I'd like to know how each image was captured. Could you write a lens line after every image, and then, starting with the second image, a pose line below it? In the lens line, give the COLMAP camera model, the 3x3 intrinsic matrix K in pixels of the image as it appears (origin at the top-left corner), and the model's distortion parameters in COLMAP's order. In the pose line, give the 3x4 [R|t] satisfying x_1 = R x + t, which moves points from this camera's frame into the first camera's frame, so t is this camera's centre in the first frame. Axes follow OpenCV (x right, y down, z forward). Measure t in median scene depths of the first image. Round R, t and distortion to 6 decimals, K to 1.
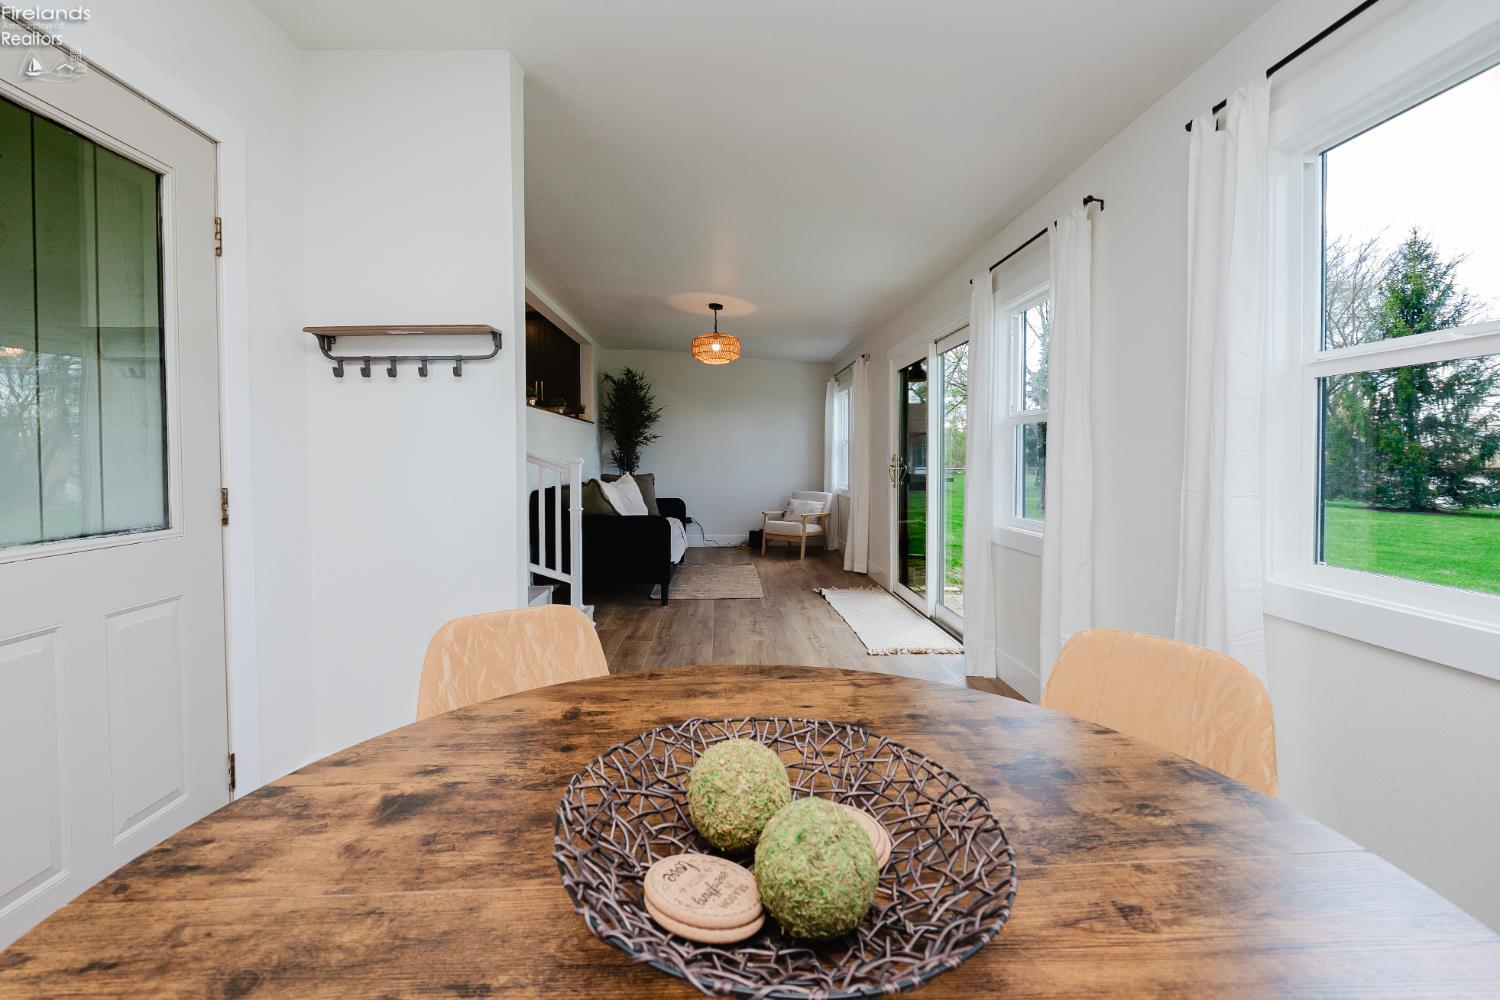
lens RADIAL K [[647.7, 0, 754.9], [0, 647.7, 470.0], [0, 0, 1]] dist [-0.010443, 0.002110]
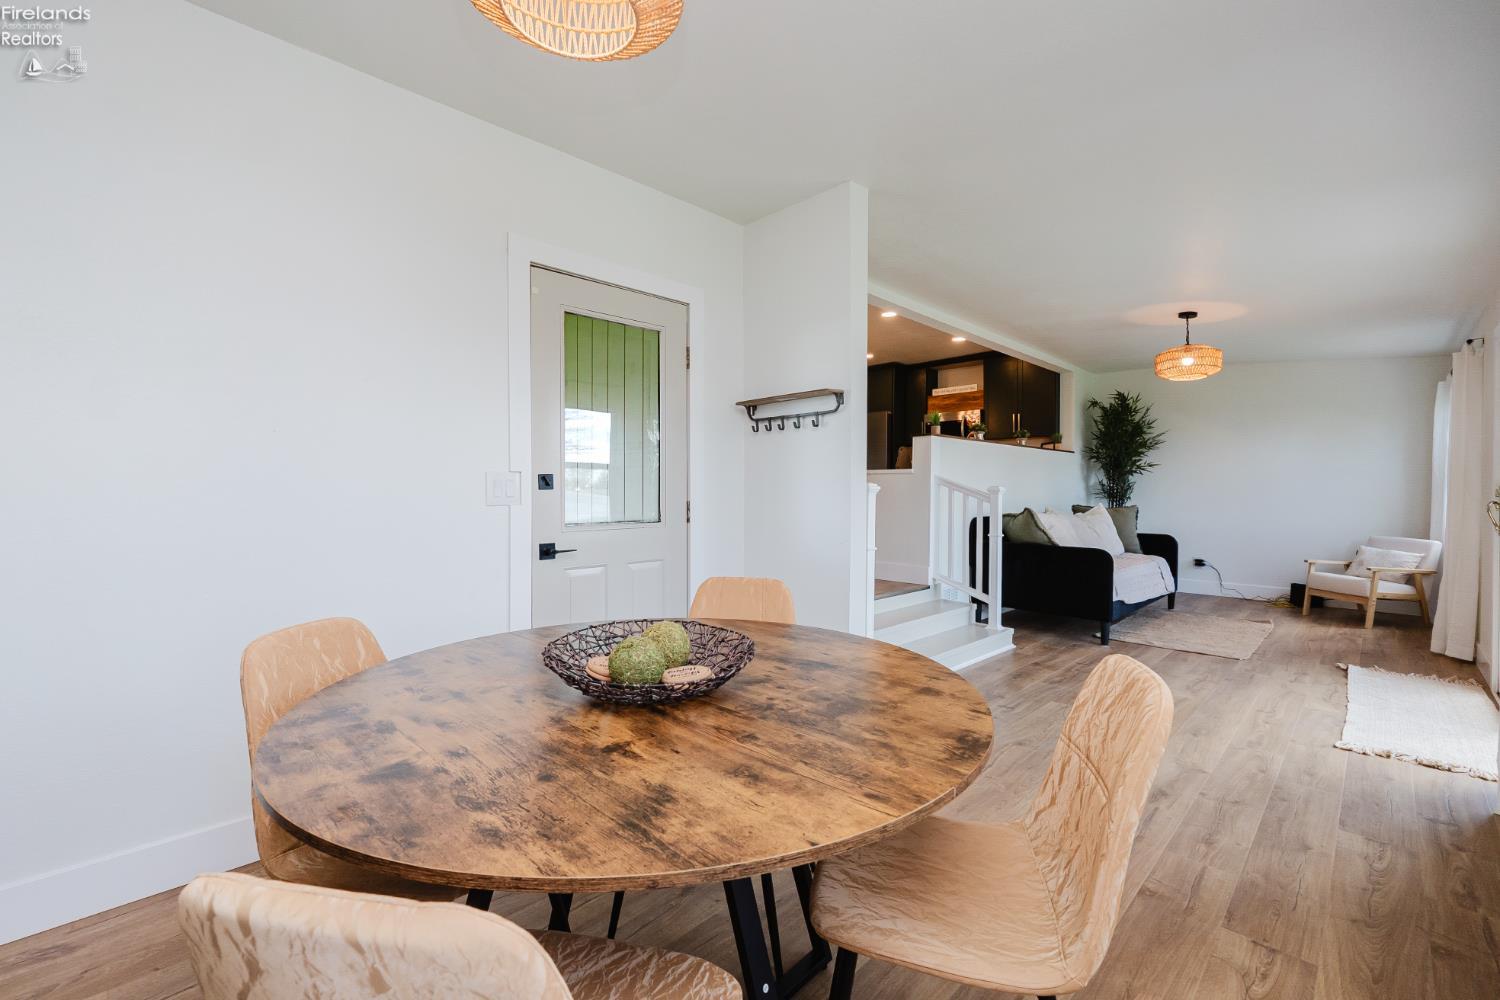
lens RADIAL K [[647.7, 0, 744.8], [0, 647.7, 490.3], [0, 0, 1]] dist [-0.010443, 0.002110]
pose [[0.673432, 0.008795, -0.739197, 0.194796], [-0.021204, 0.999748, -0.007423, 0.002735], [0.738945, 0.020673, 0.673449, -0.022317]]
